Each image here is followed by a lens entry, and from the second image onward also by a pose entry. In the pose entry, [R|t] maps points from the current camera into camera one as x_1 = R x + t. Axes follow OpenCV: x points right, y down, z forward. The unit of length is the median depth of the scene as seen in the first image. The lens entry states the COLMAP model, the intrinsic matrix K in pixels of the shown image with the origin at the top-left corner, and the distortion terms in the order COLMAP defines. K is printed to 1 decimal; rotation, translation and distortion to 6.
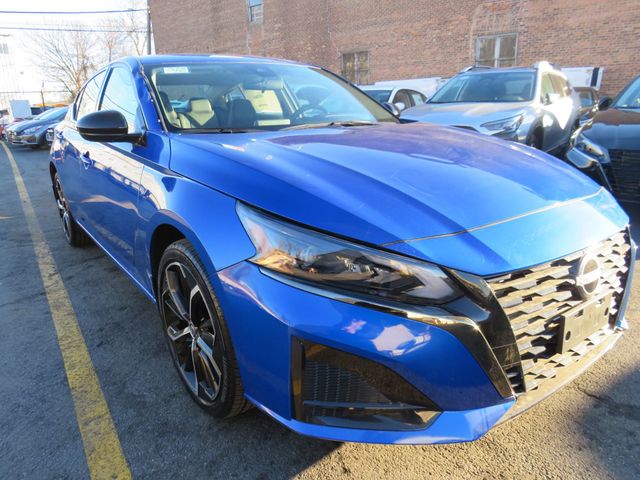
lens RADIAL K [[471.6, 0, 311.7], [0, 471.6, 239.9], [0, 0, 1]] dist [-0.066737, 0.080720]
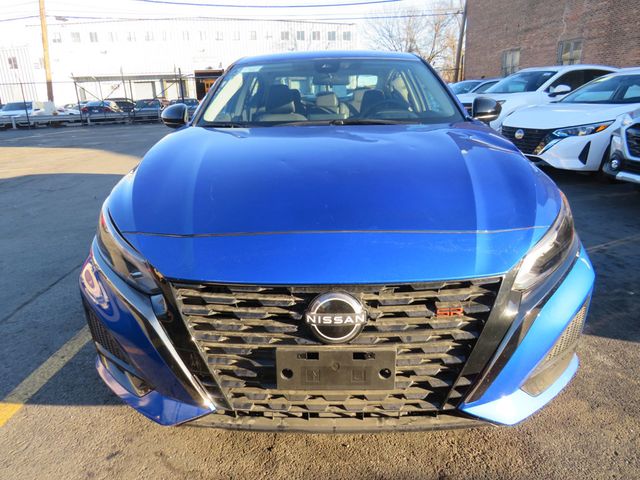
lens RADIAL K [[471.6, 0, 311.7], [0, 471.6, 239.9], [0, 0, 1]] dist [-0.066737, 0.080720]
pose [[0.802796, 0.188550, -0.565656, 0.056890], [-0.167638, 0.981792, 0.089344, -0.007463], [0.572203, 0.023100, 0.819787, 0.014056]]
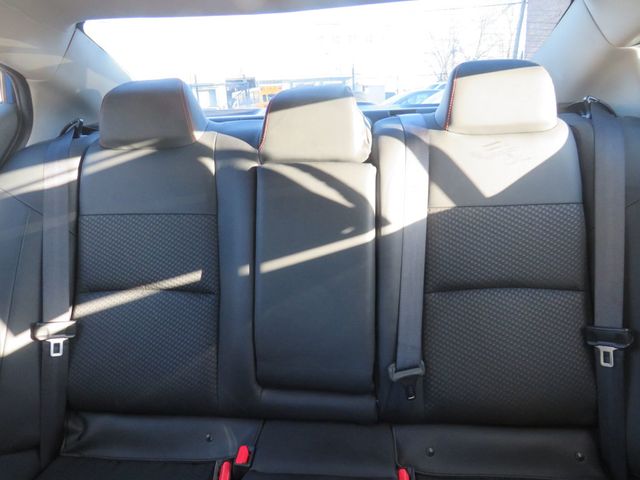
lens RADIAL K [[471.6, 0, 311.7], [0, 471.6, 239.9], [0, 0, 1]] dist [-0.066737, 0.080720]
pose [[0.753344, 0.178157, -0.633035, -0.027745], [-0.156578, 0.983515, 0.090458, -0.040521], [0.638715, 0.030973, 0.768820, 0.138684]]
